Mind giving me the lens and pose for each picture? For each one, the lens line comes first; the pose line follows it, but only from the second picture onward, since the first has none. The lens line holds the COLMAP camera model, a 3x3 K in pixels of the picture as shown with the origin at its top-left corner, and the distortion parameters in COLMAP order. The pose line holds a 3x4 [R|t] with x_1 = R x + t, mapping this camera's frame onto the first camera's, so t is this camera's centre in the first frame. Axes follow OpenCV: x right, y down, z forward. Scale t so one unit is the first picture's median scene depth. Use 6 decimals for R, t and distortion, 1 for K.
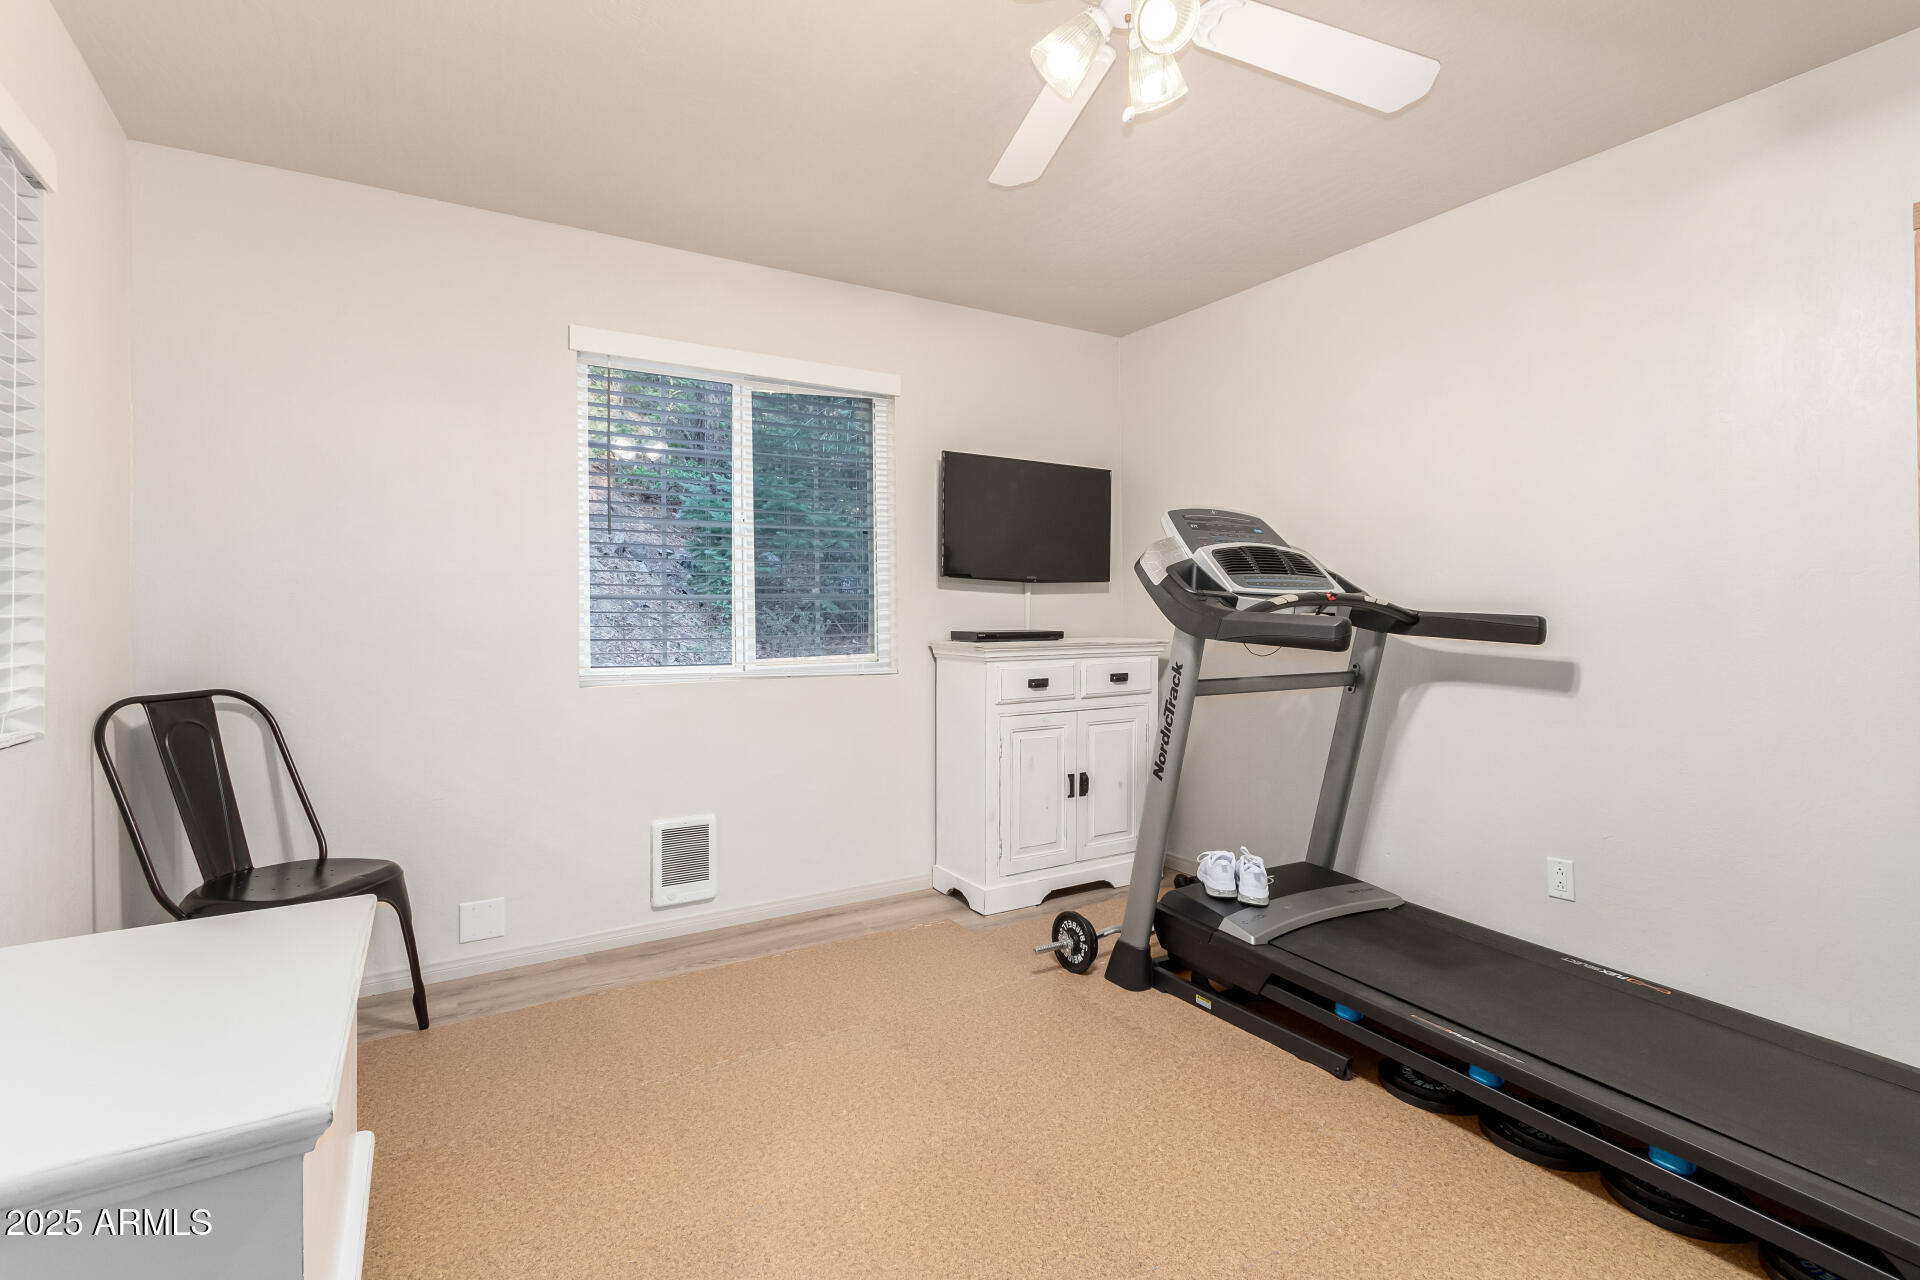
lens RADIAL K [[892.6, 0, 961.1], [0, 892.6, 623.7], [0, 0, 1]] dist [0.010555, 0.000880]
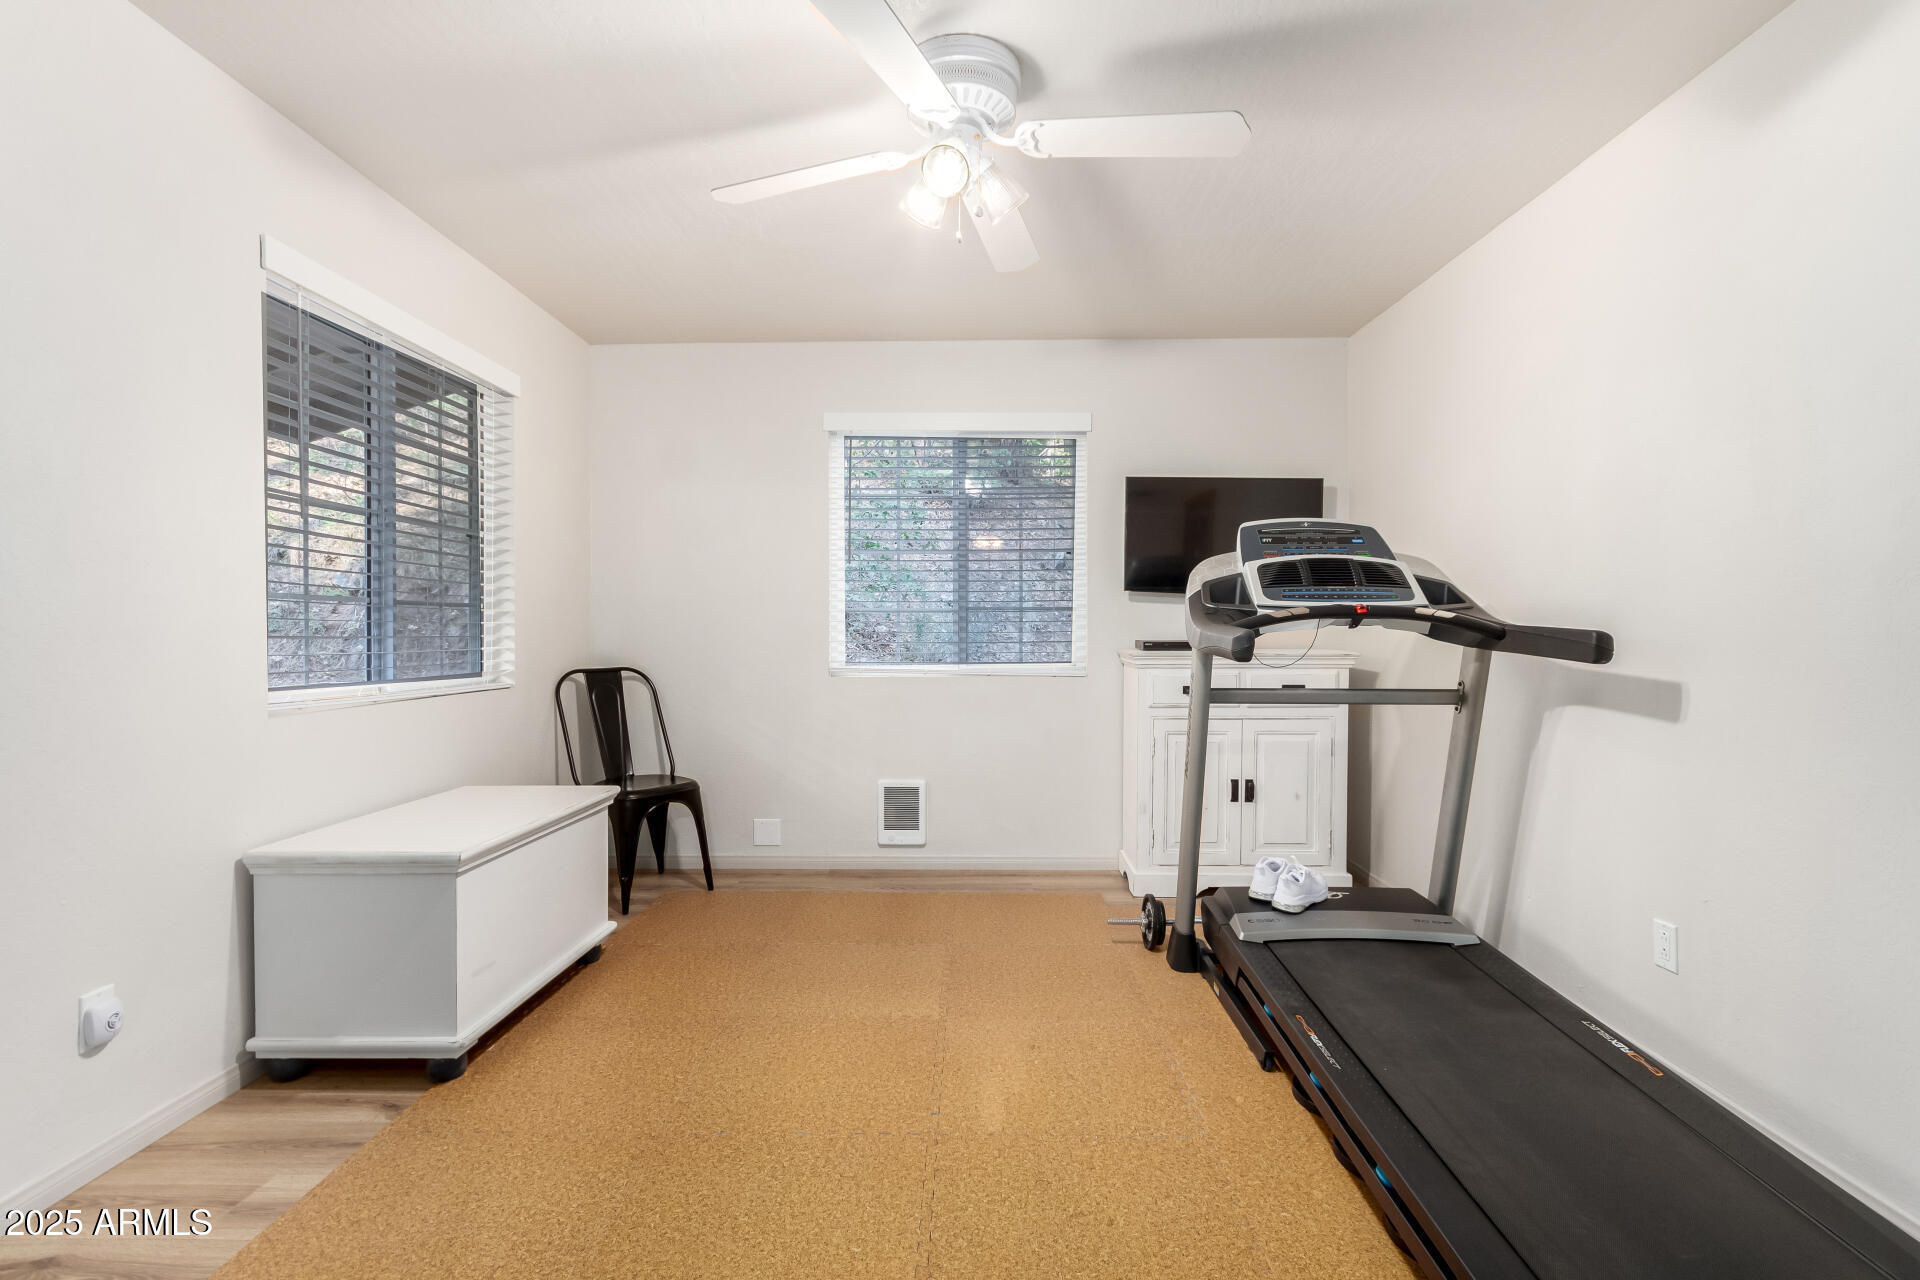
lens RADIAL K [[892.6, 0, 957.1], [0, 892.6, 645.4], [0, 0, 1]] dist [0.010555, 0.000880]
pose [[0.841101, 0.018408, -0.540565, 0.508373], [-0.010690, 0.999791, 0.017412, -0.002506], [0.540773, -0.008867, 0.841122, -0.053934]]
